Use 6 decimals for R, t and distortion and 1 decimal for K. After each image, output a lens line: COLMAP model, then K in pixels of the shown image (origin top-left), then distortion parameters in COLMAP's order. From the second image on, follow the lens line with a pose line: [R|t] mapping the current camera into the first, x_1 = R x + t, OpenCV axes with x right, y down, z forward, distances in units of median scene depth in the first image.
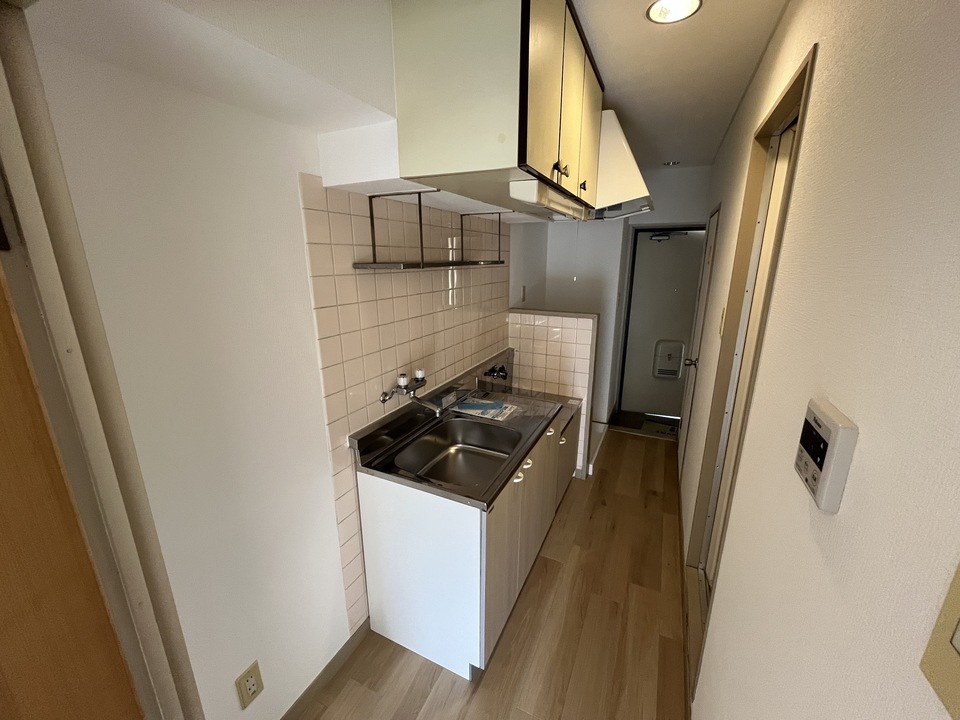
lens RADIAL K [[386.3, 0, 478.7], [0, 386.3, 360.1], [0, 0, 1]] dist [-0.001005, -0.001626]
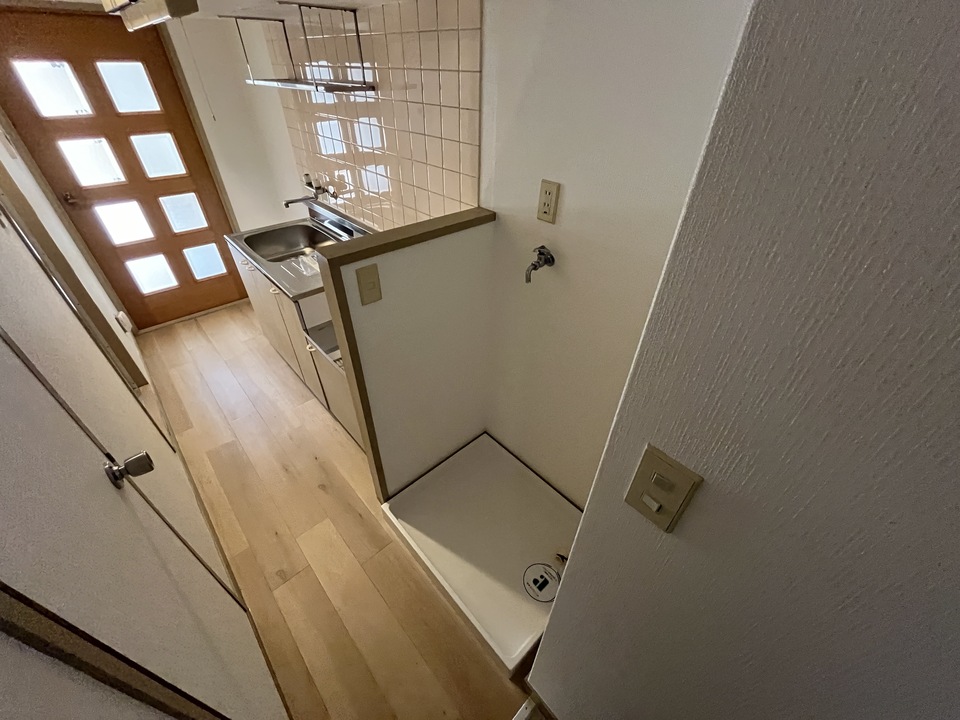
lens RADIAL K [[386.3, 0, 479.8], [0, 386.3, 358.8], [0, 0, 1]] dist [-0.001005, -0.001626]
pose [[-0.360195, 0.564942, -0.742361, 0.828055], [-0.251736, 0.707392, 0.660473, -0.476046], [0.898270, 0.424779, -0.112583, 1.658767]]
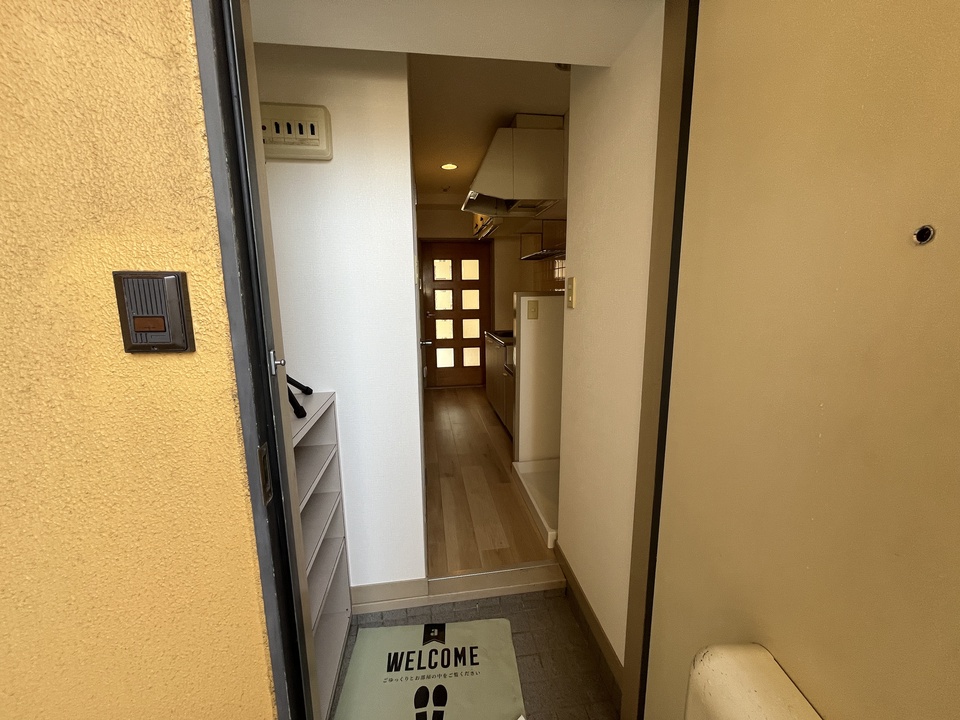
lens RADIAL K [[386.3, 0, 477.4], [0, 386.3, 360.0], [0, 0, 1]] dist [-0.001005, -0.001626]
pose [[-0.830653, 0.108529, -0.546111, 1.247876], [-0.130027, 0.915889, 0.379790, -0.425302], [0.541395, 0.386483, -0.746674, 2.308748]]
